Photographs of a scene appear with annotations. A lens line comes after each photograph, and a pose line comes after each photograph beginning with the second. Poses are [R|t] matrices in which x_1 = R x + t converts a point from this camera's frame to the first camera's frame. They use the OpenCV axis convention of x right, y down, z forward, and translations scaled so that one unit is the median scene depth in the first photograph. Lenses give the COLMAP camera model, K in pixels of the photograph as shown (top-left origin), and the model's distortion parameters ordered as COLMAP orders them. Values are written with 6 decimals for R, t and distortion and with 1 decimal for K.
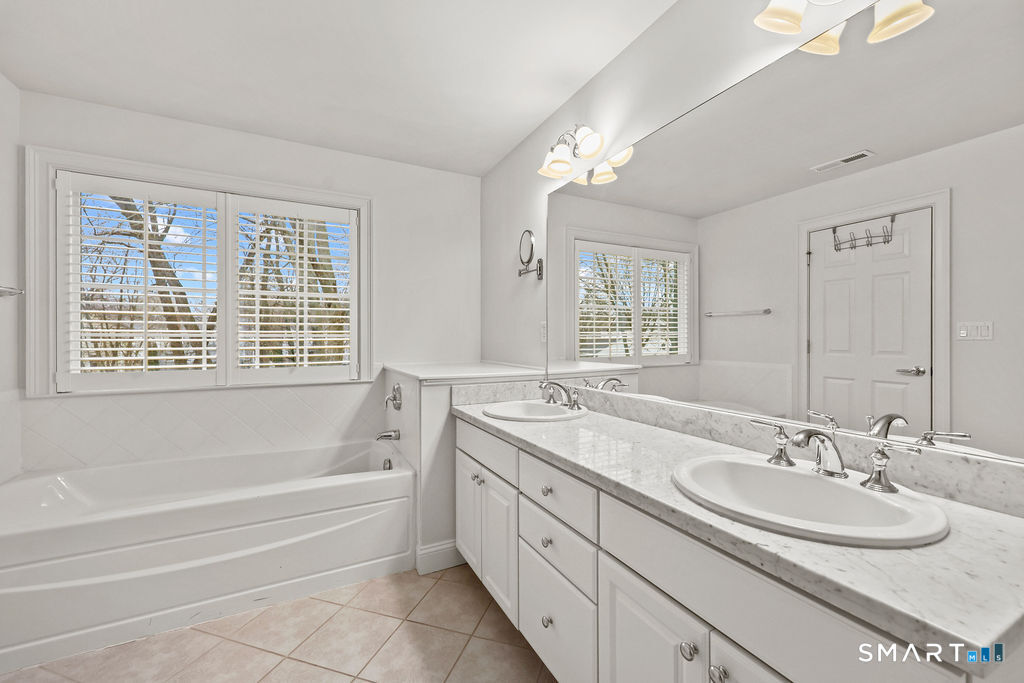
lens RADIAL K [[414.6, 0, 516.6], [0, 414.6, 339.9], [0, 0, 1]] dist [0.001214, -0.000521]
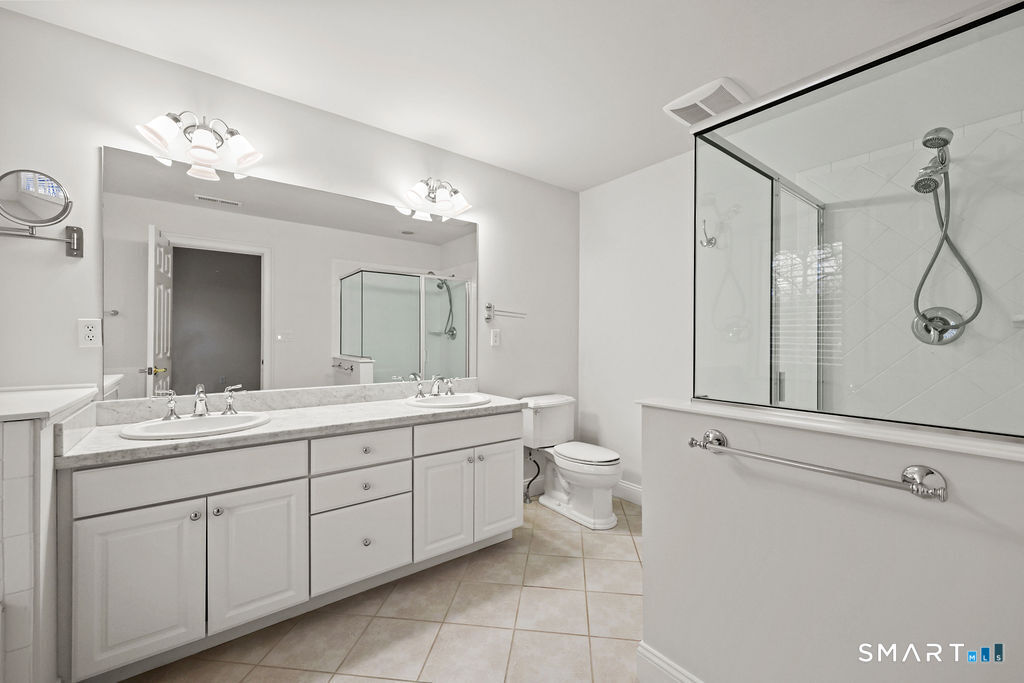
lens RADIAL K [[414.6, 0, 516.6], [0, 414.6, 339.9], [0, 0, 1]] dist [0.001214, -0.000521]
pose [[-0.188526, 0.000730, 0.982068, -1.168405], [0.001861, 0.999998, -0.000386, -0.009454], [-0.982066, 0.001755, -0.188527, 0.630271]]
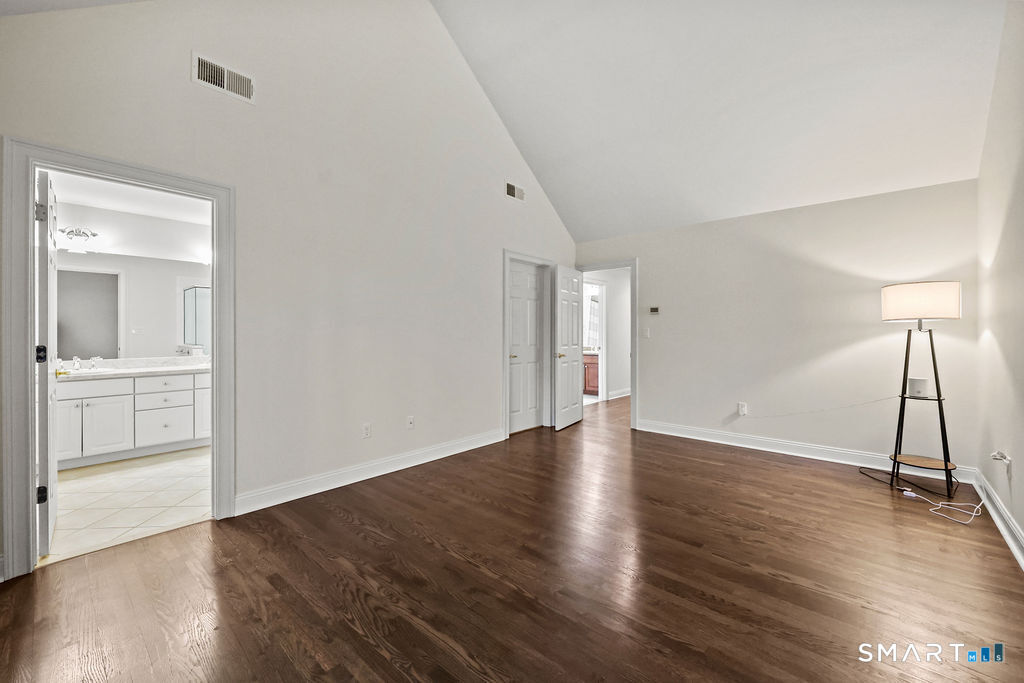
lens RADIAL K [[414.6, 0, 516.6], [0, 414.6, 339.9], [0, 0, 1]] dist [0.001214, -0.000521]
pose [[-0.372195, -0.015131, 0.928031, -3.155622], [-0.006731, 0.999885, 0.013603, -0.025565], [-0.928130, -0.001183, -0.372254, -0.242786]]
